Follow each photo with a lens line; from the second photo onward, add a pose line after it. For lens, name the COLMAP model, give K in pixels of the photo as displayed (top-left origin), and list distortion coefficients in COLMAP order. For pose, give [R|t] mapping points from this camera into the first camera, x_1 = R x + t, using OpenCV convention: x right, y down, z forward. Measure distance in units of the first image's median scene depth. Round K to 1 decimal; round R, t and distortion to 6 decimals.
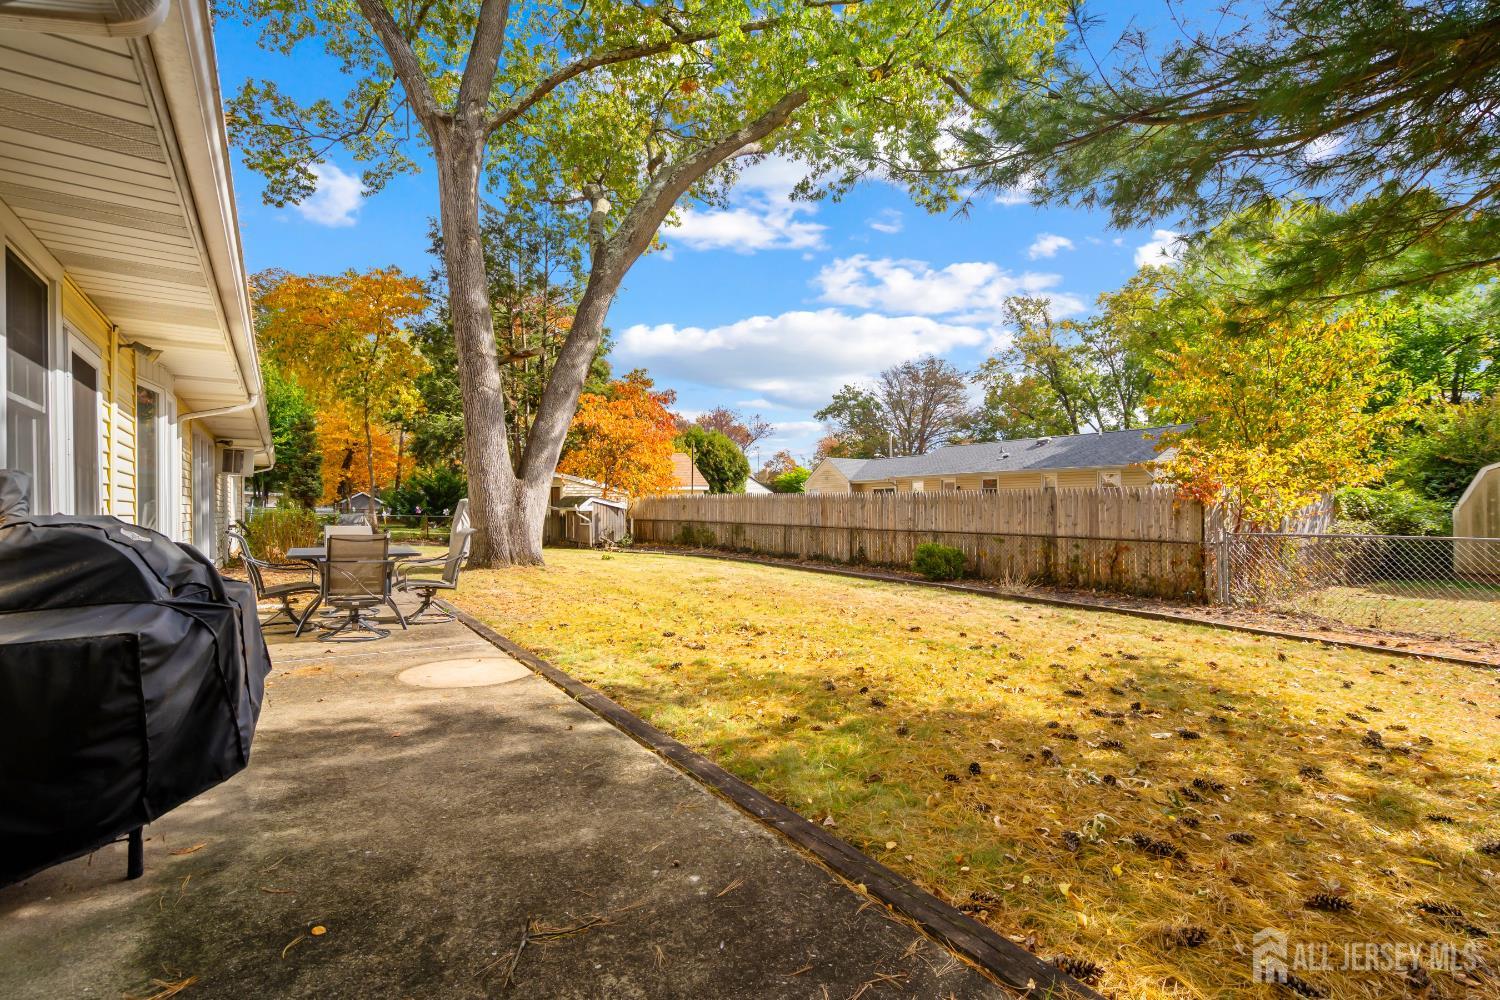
lens RADIAL K [[679.6, 0, 750.0], [0, 679.6, 500.0], [0, 0, 1]] dist [0.000792, 0.000287]
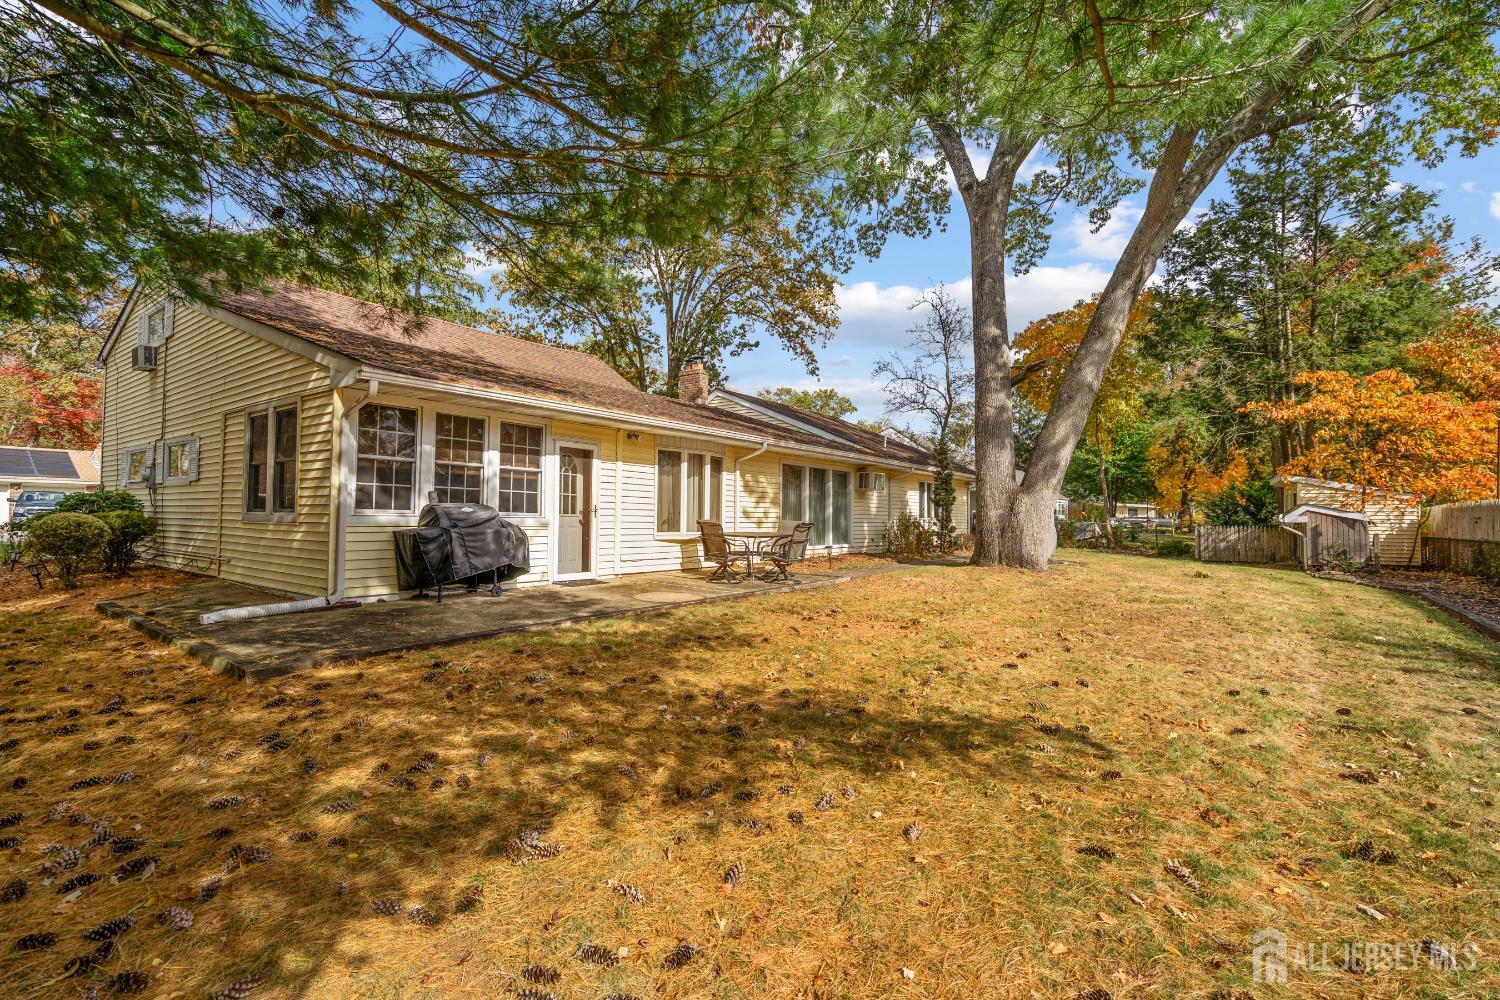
lens RADIAL K [[679.6, 0, 750.0], [0, 679.6, 500.0], [0, 0, 1]] dist [0.000792, 0.000287]
pose [[0.296661, -0.016167, -0.954846, 0.326650], [-0.002487, 0.999840, -0.017701, 0.005775], [0.954980, 0.007626, 0.296574, 0.154093]]
